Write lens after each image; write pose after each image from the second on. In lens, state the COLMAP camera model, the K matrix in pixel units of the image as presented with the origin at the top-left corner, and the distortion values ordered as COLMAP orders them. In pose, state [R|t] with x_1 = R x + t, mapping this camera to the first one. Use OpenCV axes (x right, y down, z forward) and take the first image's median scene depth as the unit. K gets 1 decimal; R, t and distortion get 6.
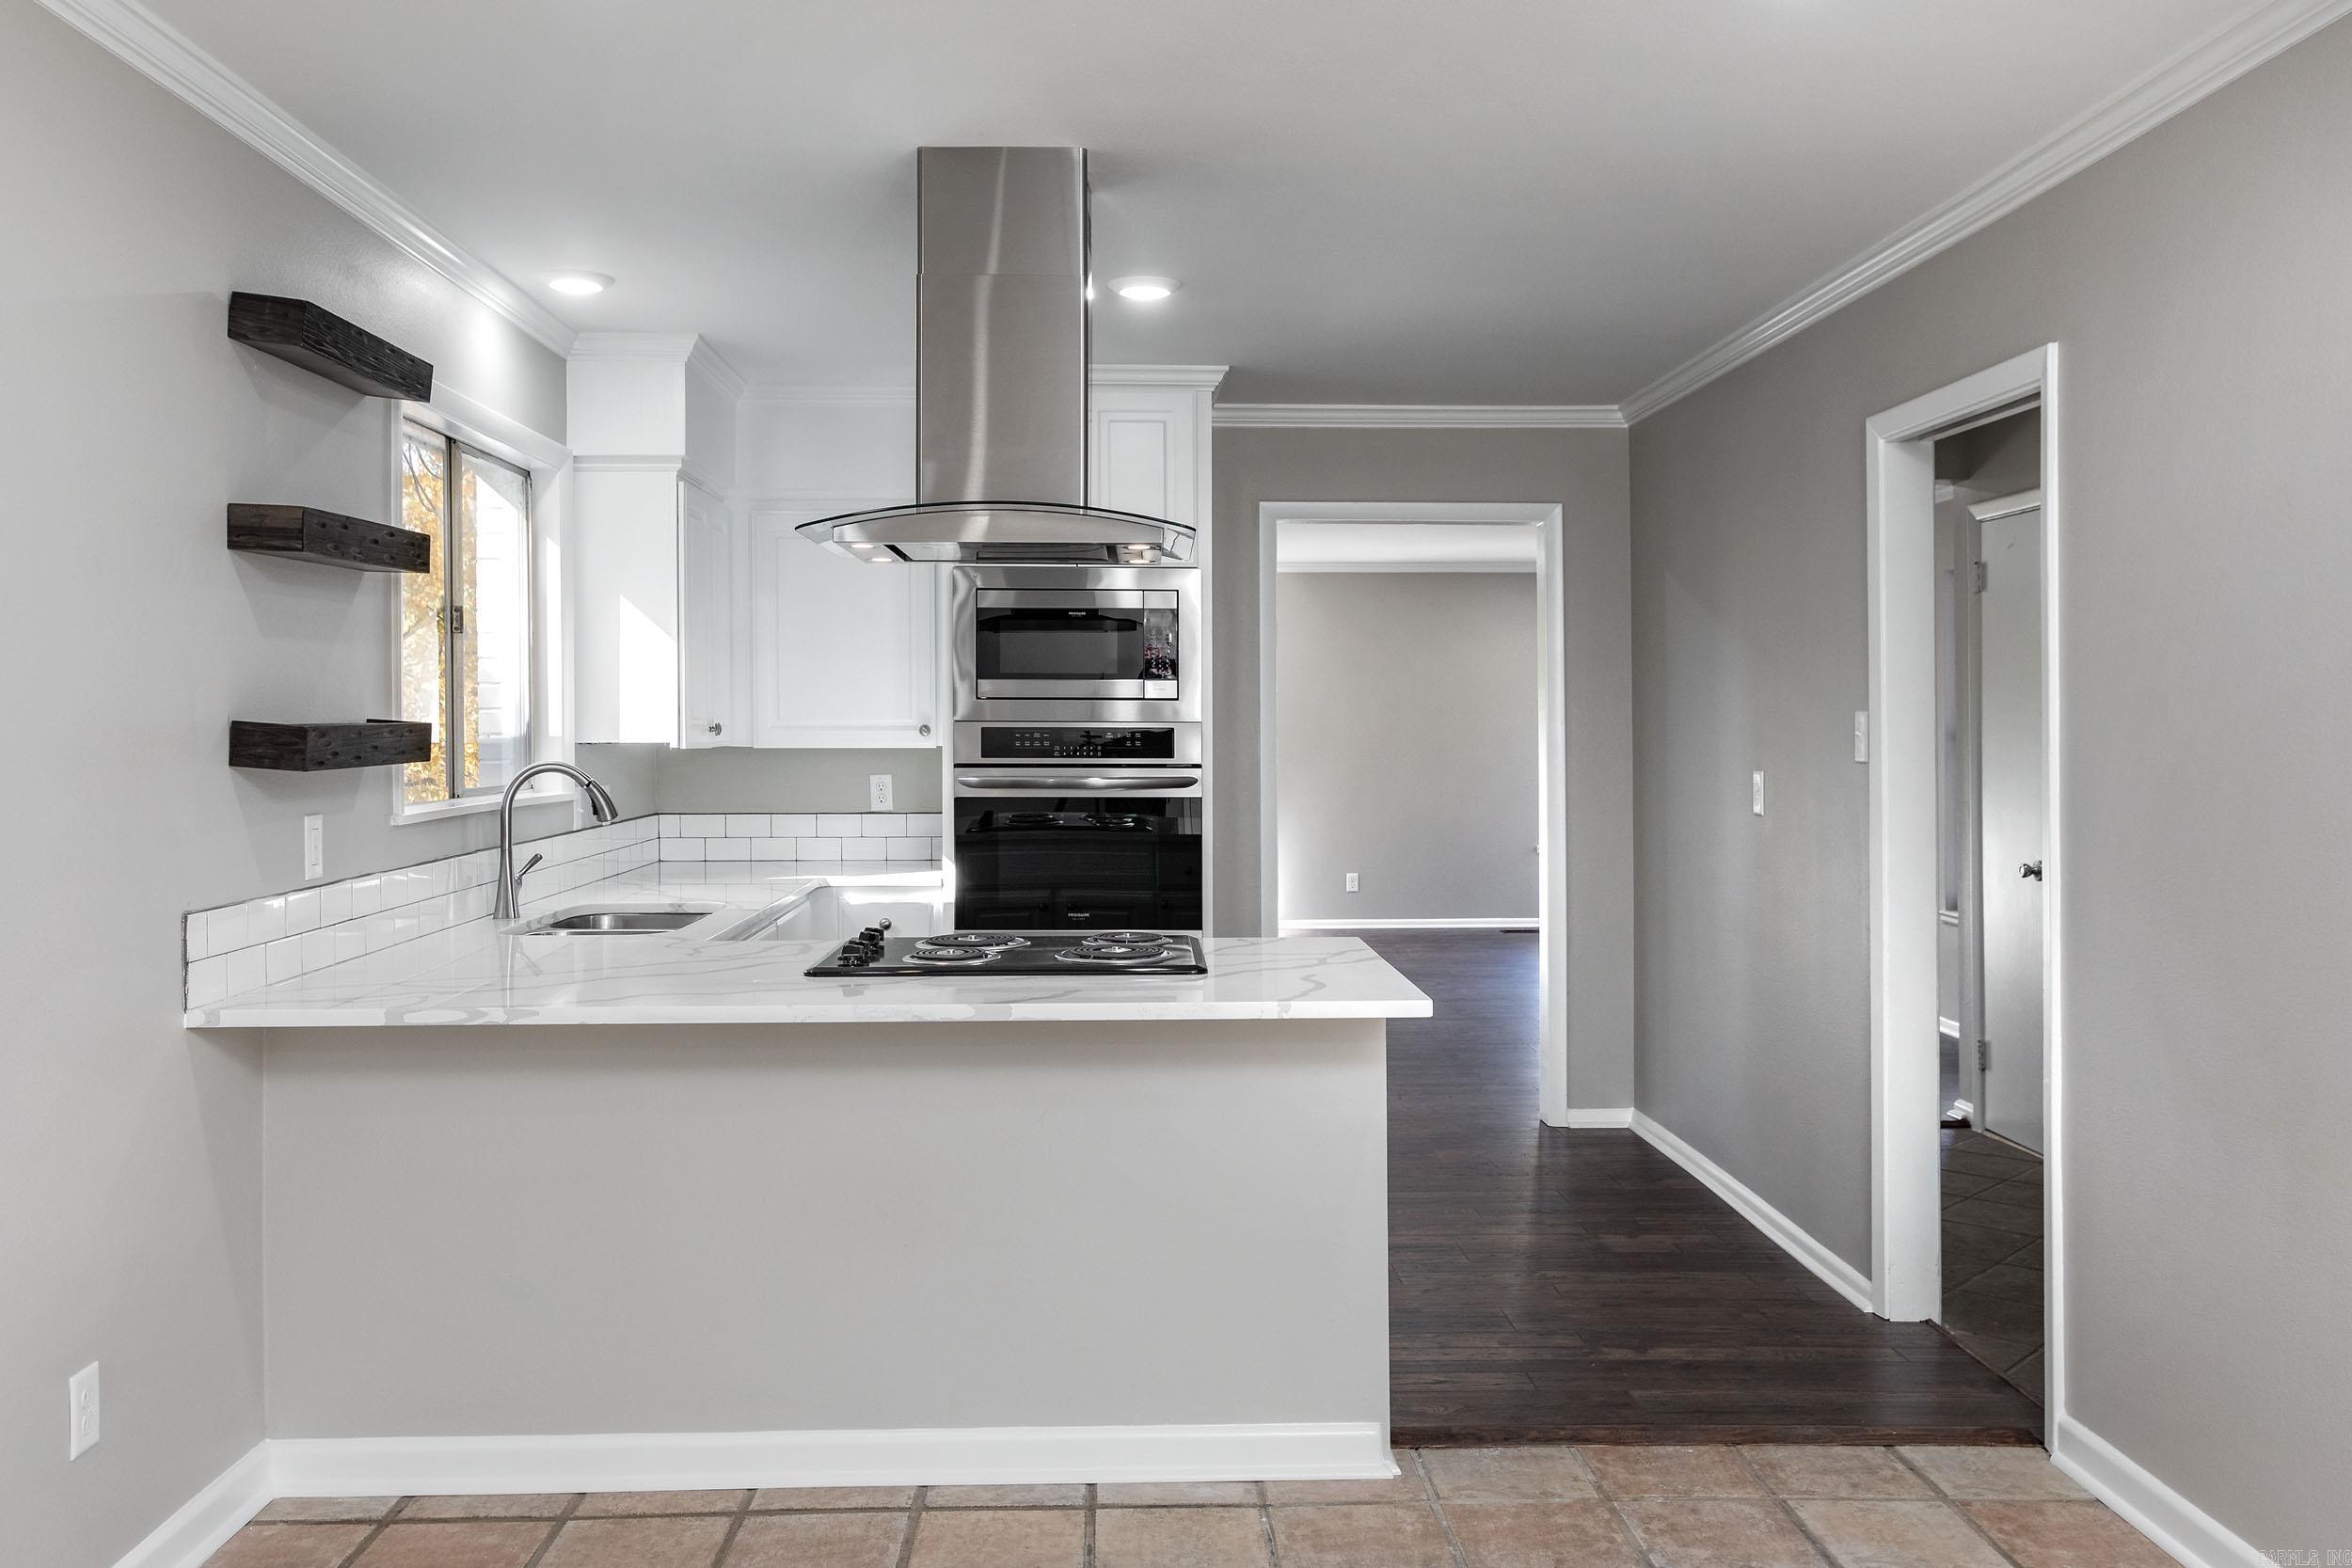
lens RADIAL K [[2014.2, 0, 1171.2], [0, 2014.2, 703.9], [0, 0, 1]] dist [-0.004722, -0.002055]
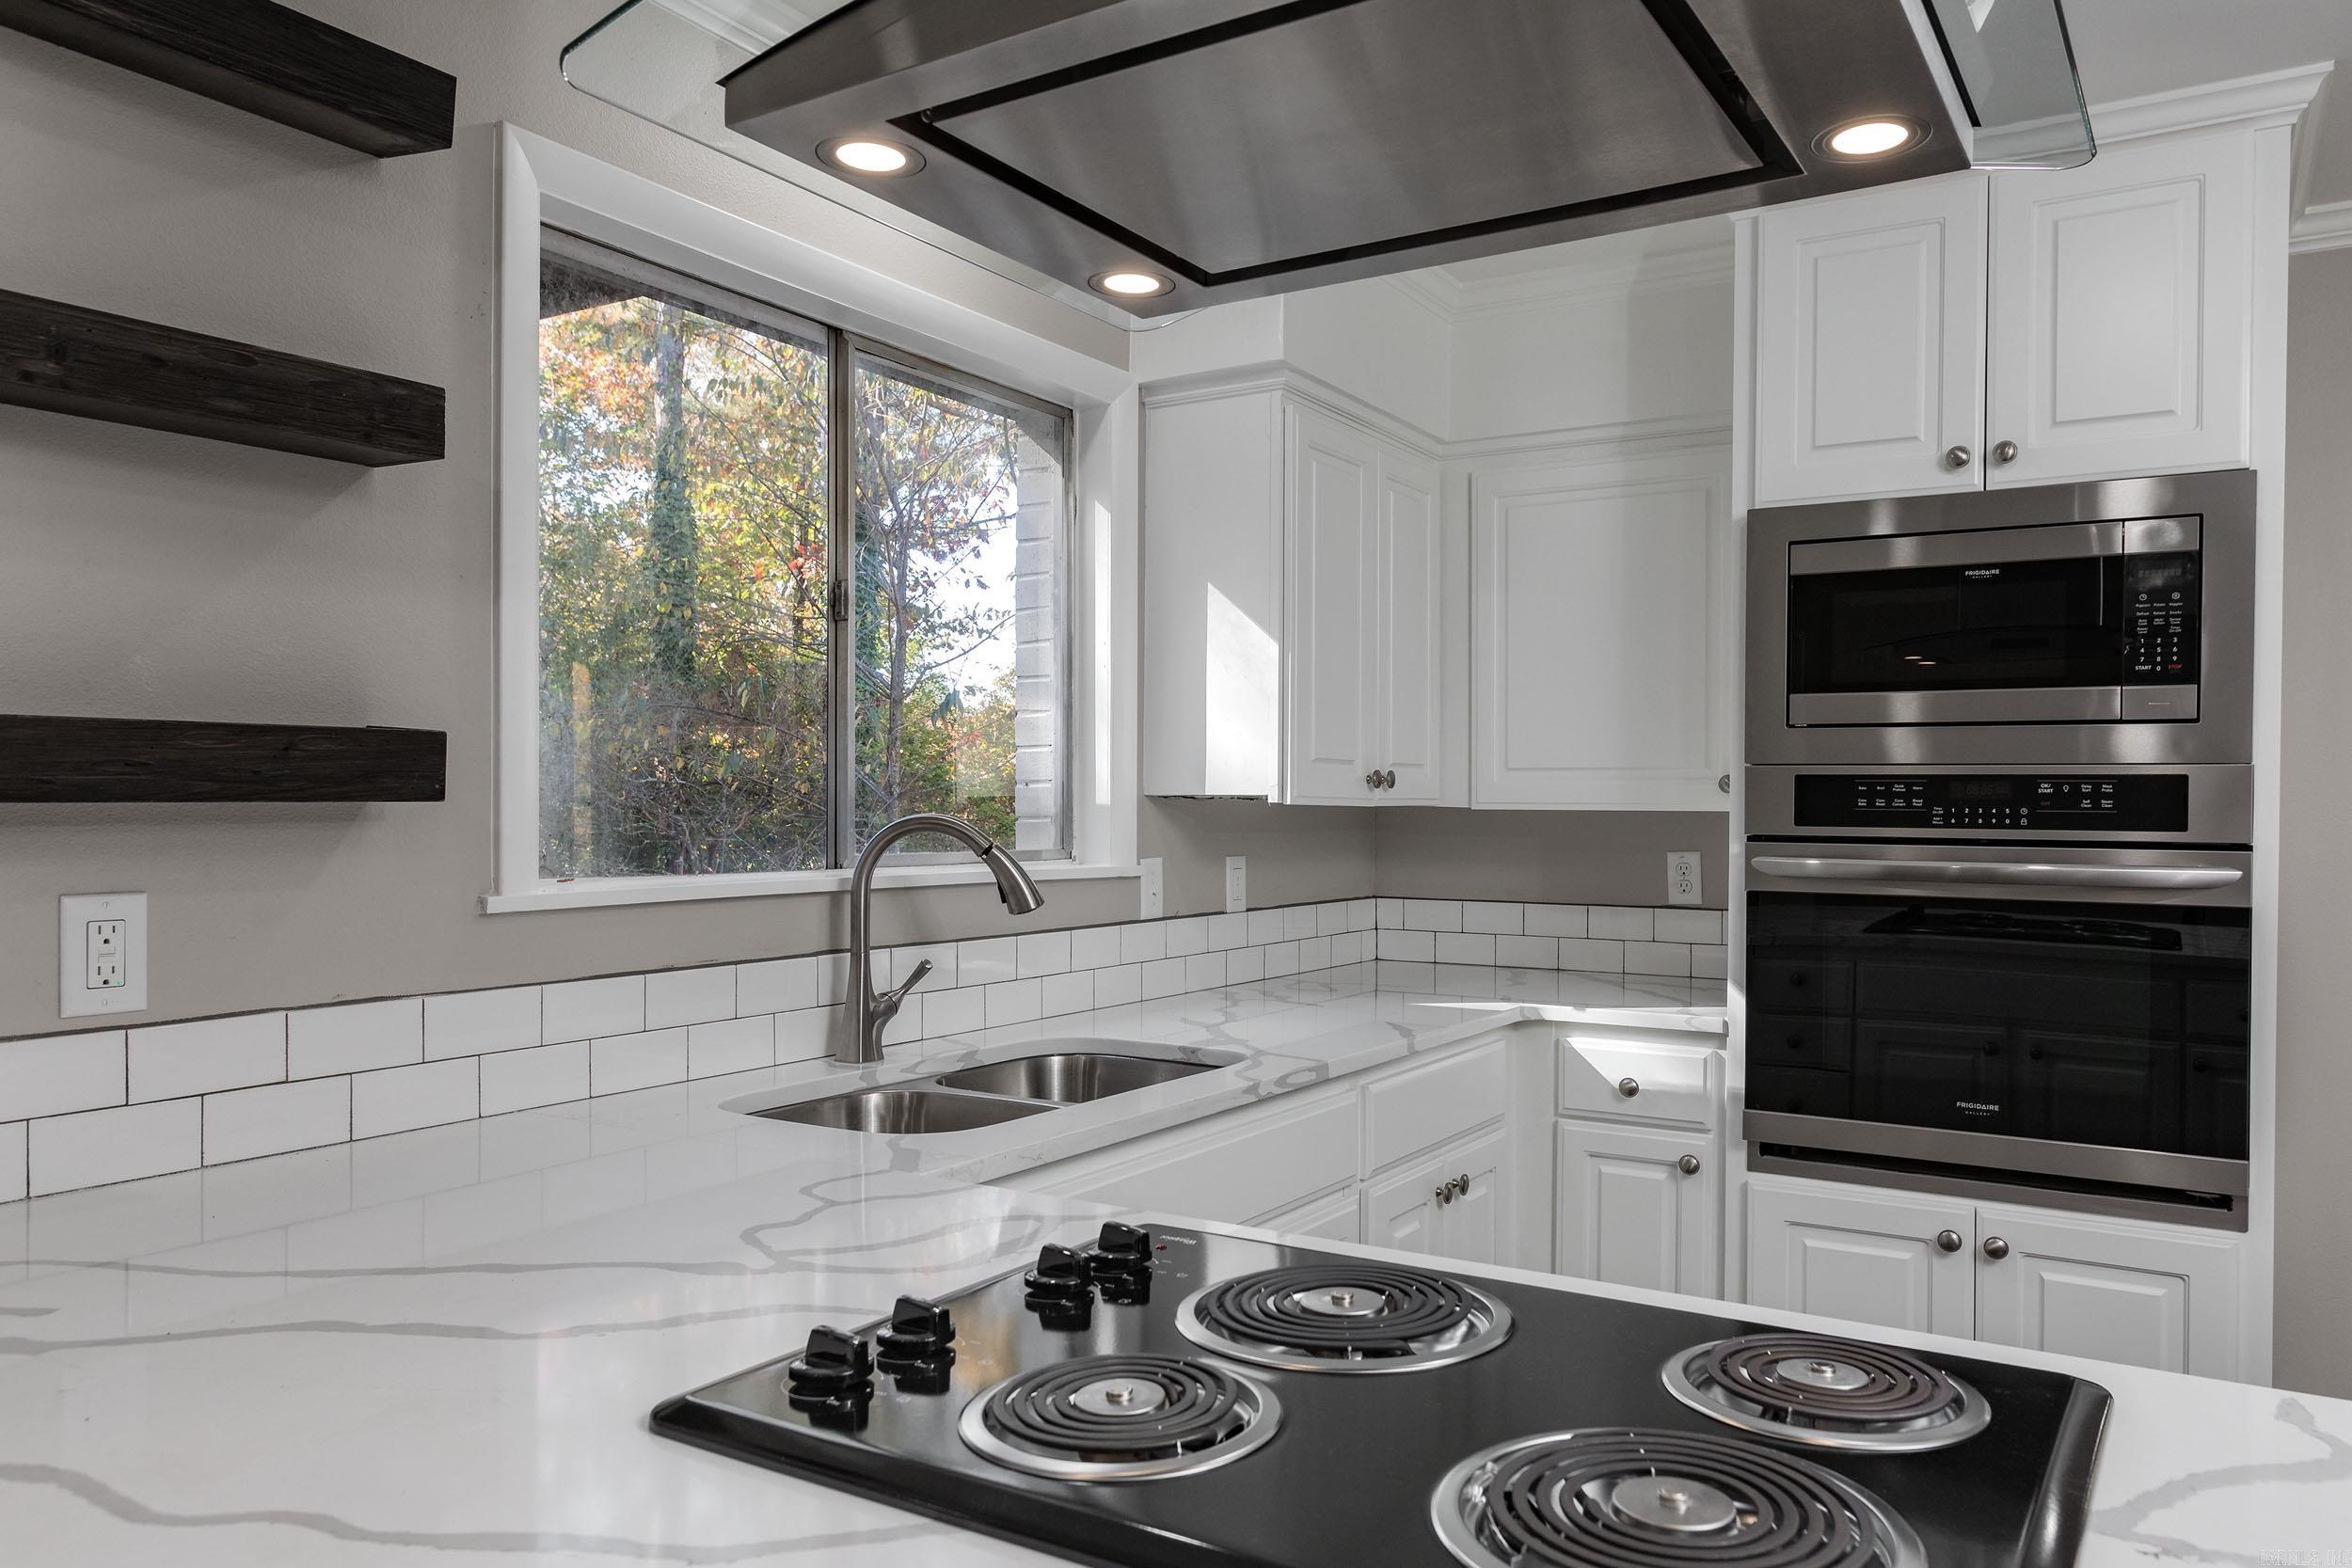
lens RADIAL K [[1535.8, 0, 1176.1], [0, 1535.8, 811.0], [0, 0, 1]] dist [0.008538, 0.006429]
pose [[0.821267, 0.007313, -0.570498, 0.014278], [-0.001820, 0.999946, 0.010197, 0.017980], [0.570542, -0.007336, 0.821236, 0.524740]]
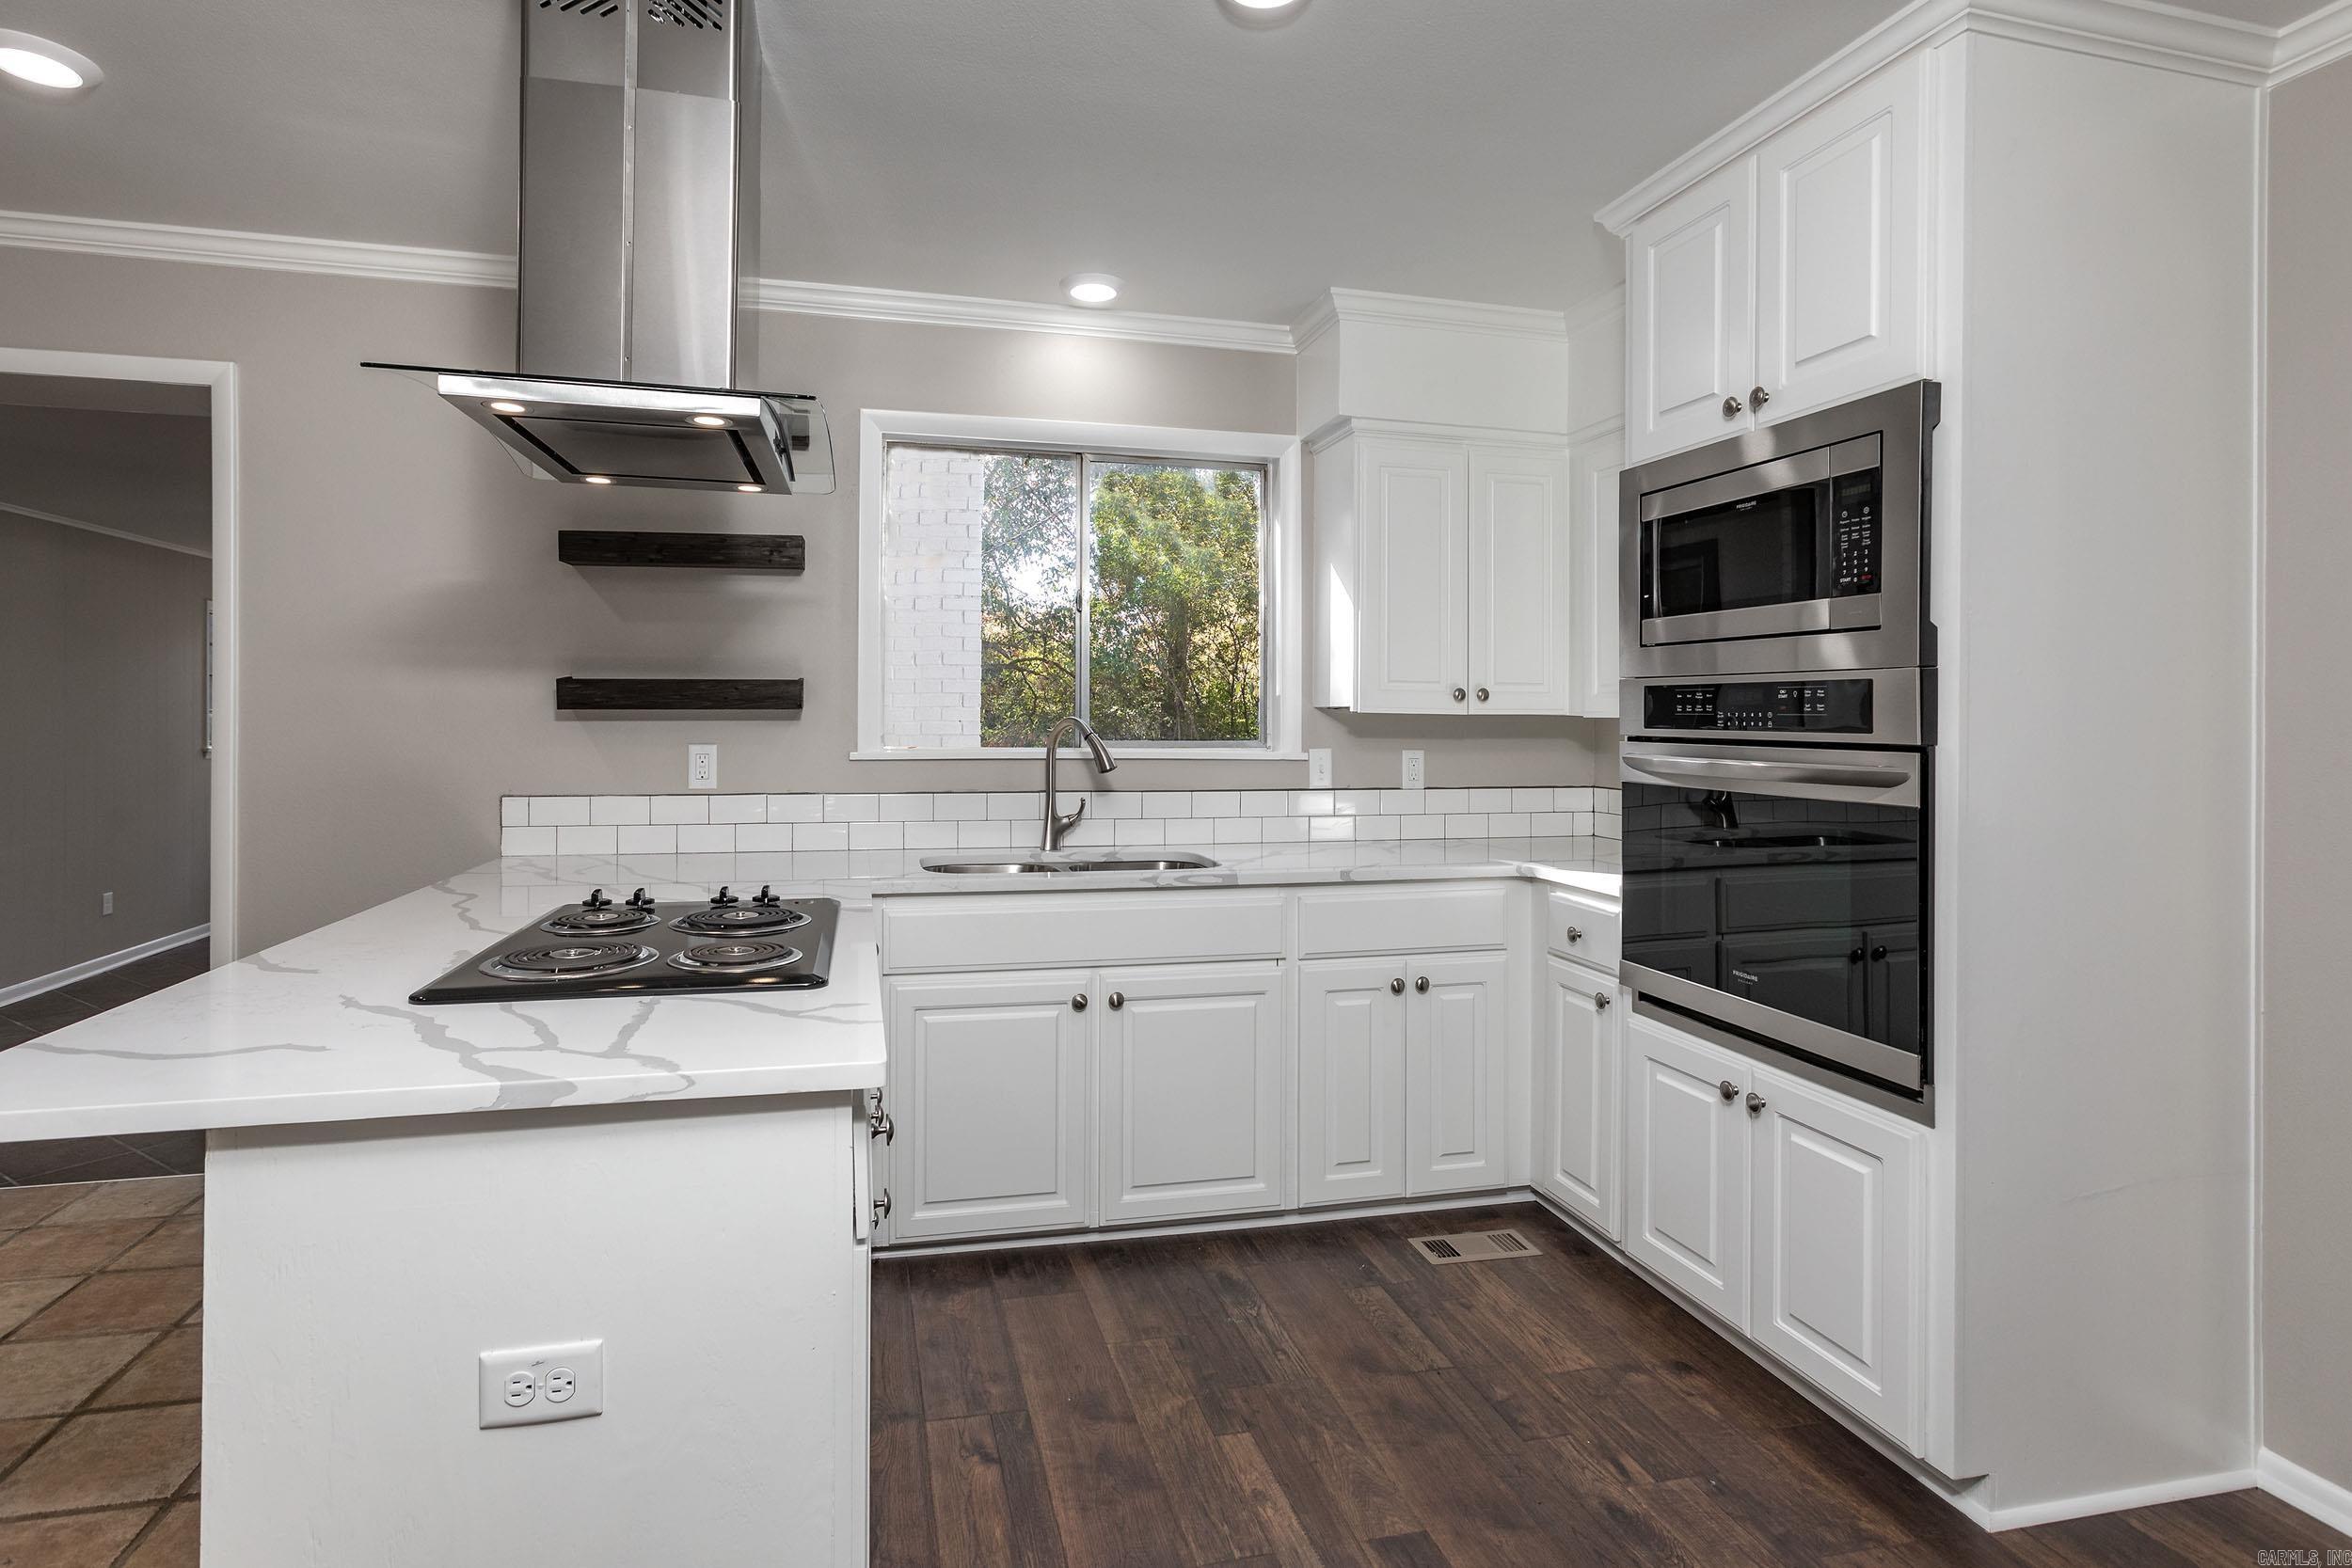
lens RADIAL K [[1160.6, 0, 1180.3], [0, 1160.6, 711.9], [0, 0, 1]] dist [0.001311, 0.000178]
pose [[0.188291, -0.003344, -0.982108, 0.279467], [-0.000808, 0.999993, -0.003560, 0.022425], [0.982113, 0.001464, 0.188287, 0.760203]]
